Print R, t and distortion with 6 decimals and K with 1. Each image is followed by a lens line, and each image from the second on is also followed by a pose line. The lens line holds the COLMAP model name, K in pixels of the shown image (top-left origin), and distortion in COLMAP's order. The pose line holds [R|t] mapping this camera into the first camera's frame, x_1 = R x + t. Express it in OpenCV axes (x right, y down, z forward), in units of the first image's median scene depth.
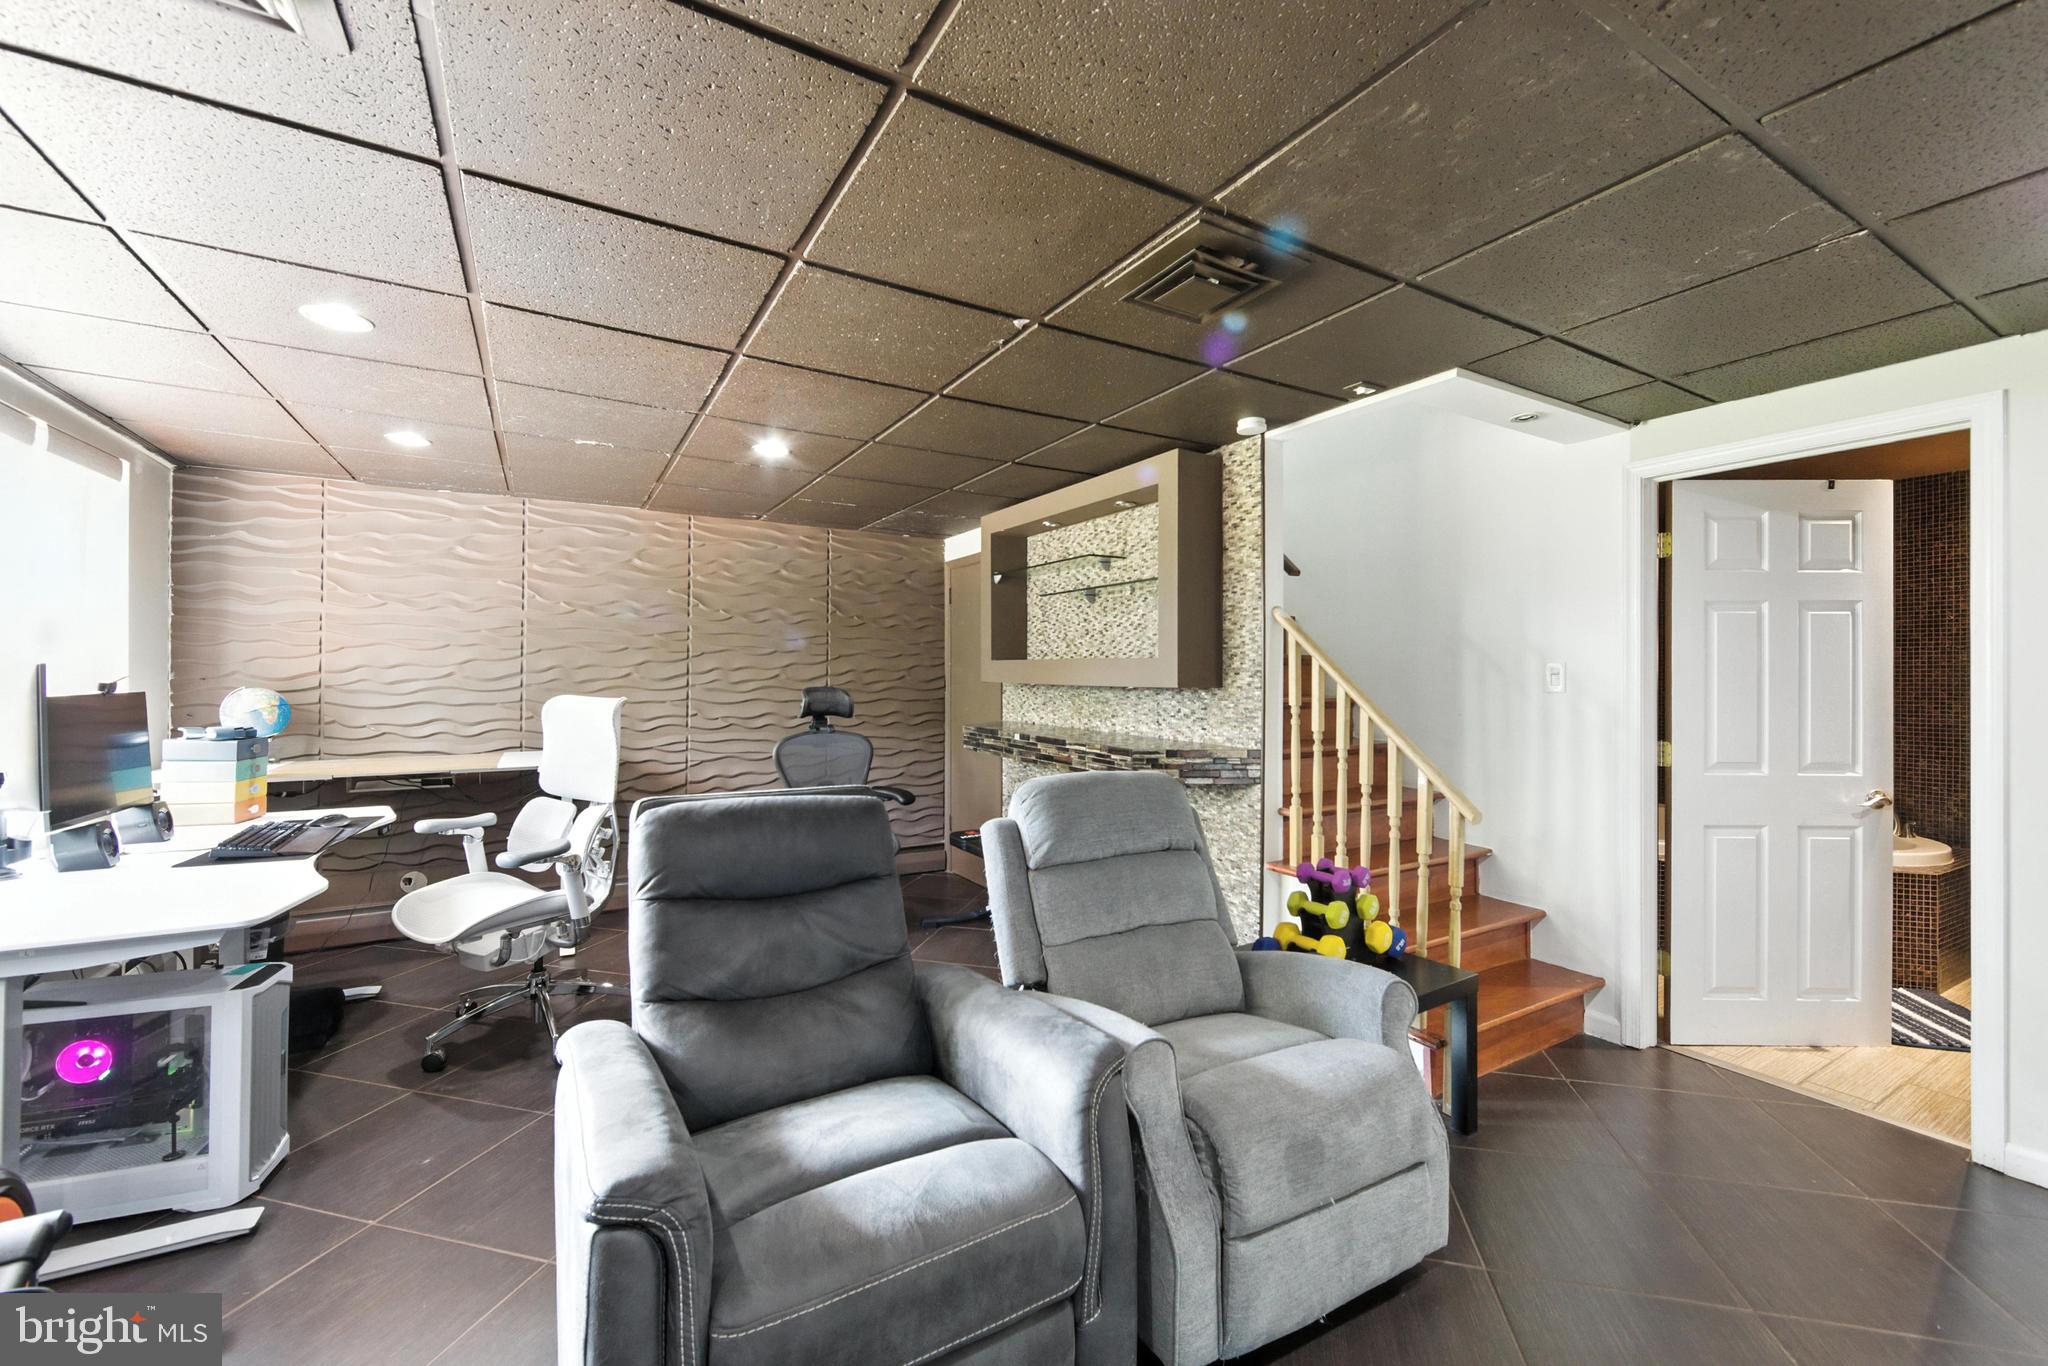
lens RADIAL K [[808.7, 0, 1042.3], [0, 808.7, 687.0], [0, 0, 1]] dist [-0.000017, 0.000110]
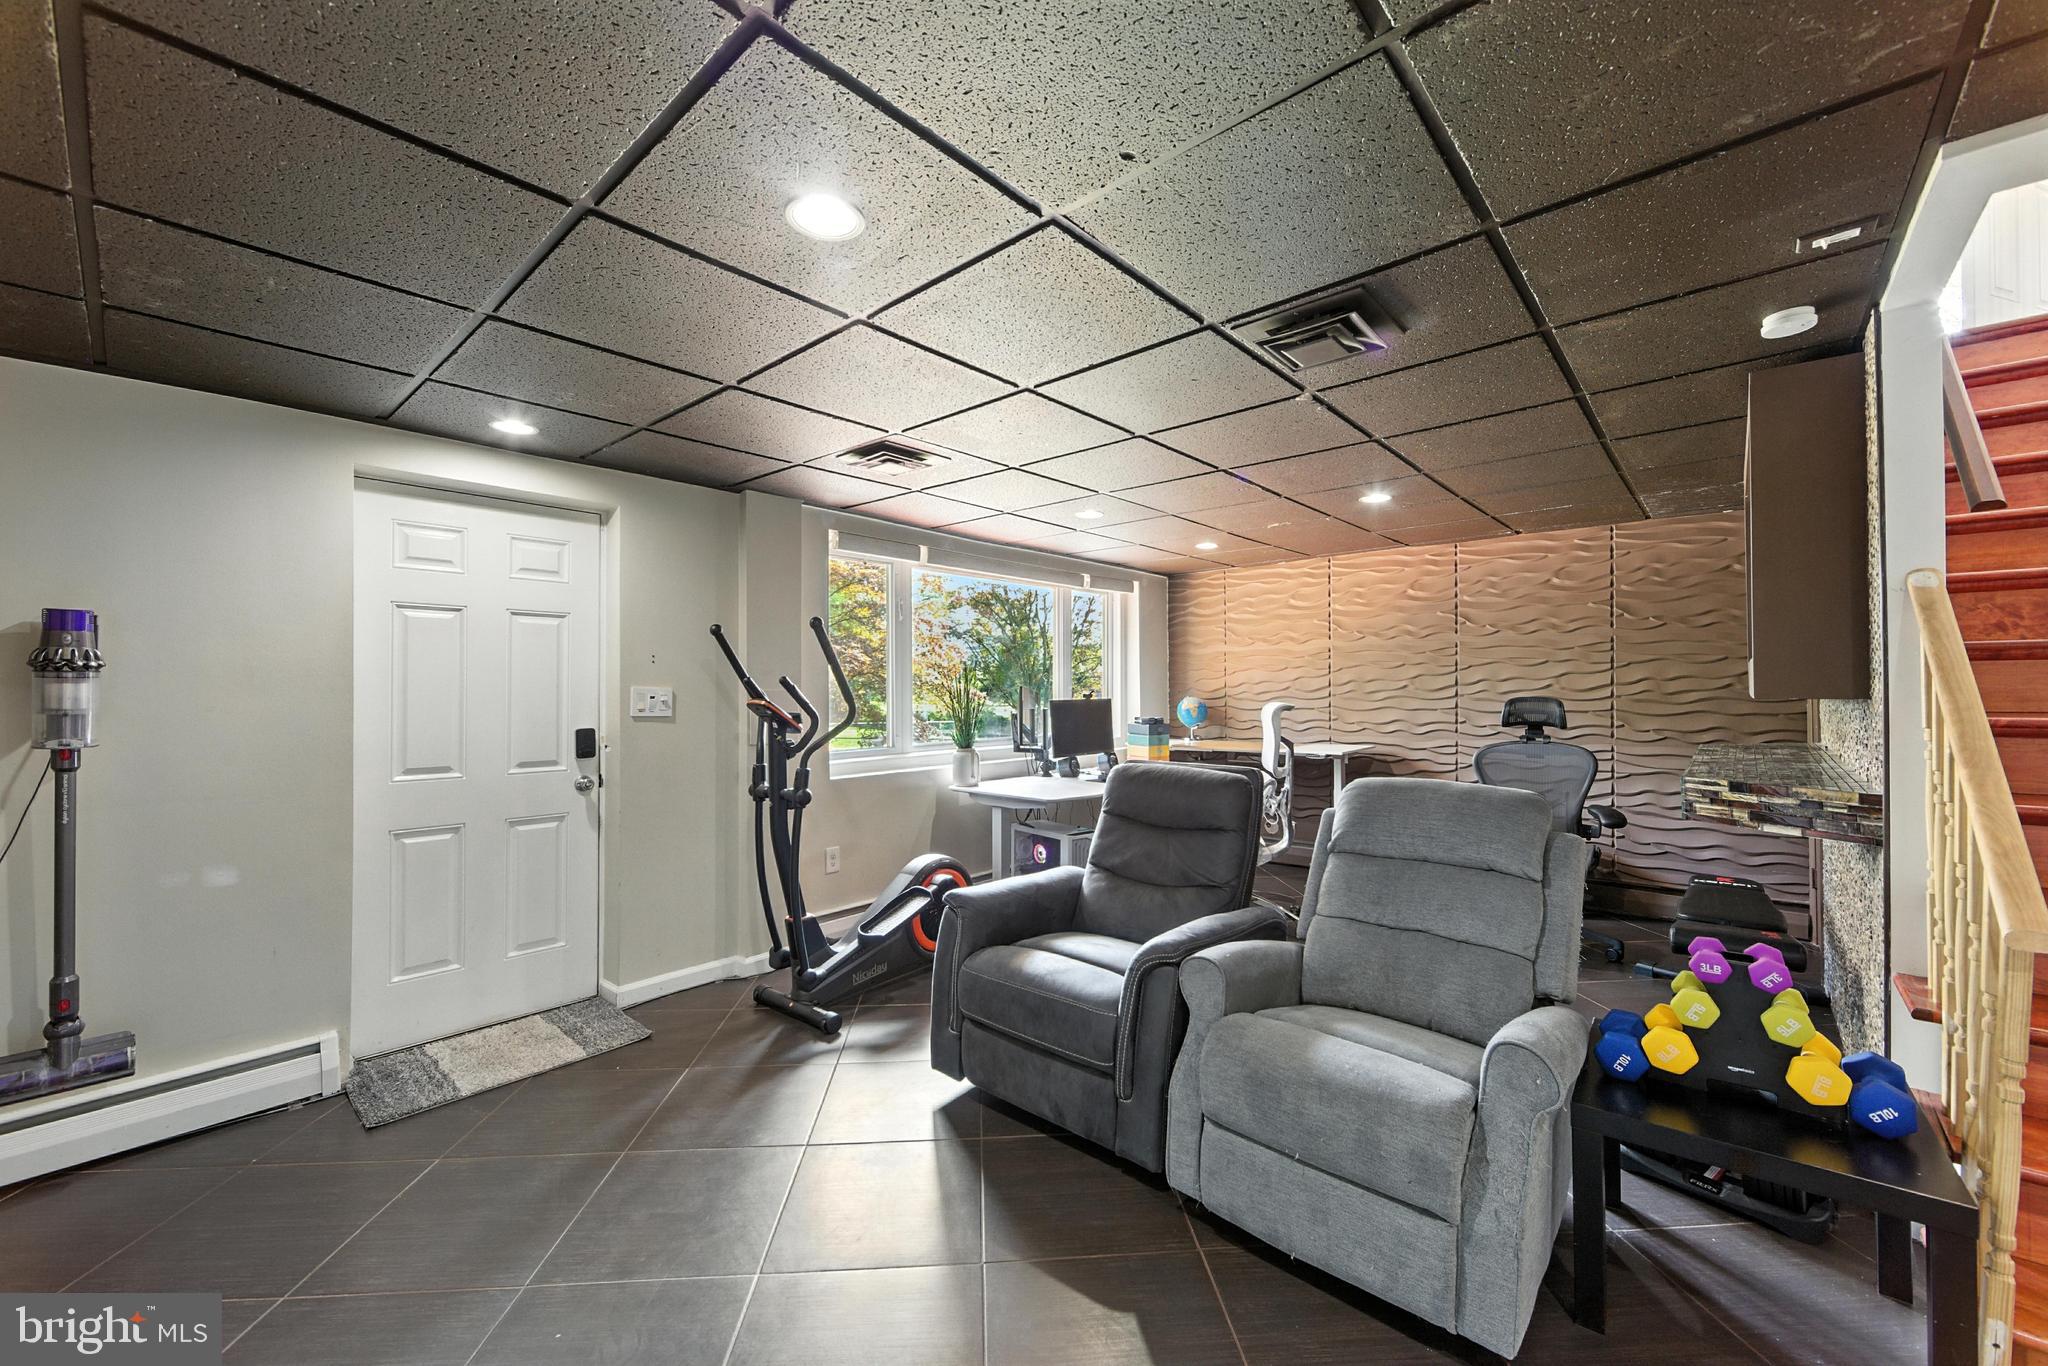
lens RADIAL K [[808.7, 0, 1042.3], [0, 808.7, 687.0], [0, 0, 1]] dist [-0.000017, 0.000110]
pose [[0.312185, -0.009971, -0.949969, 0.537491], [-0.004029, 0.999922, -0.011820, 0.002169], [0.950013, 0.007517, 0.312121, 0.131869]]
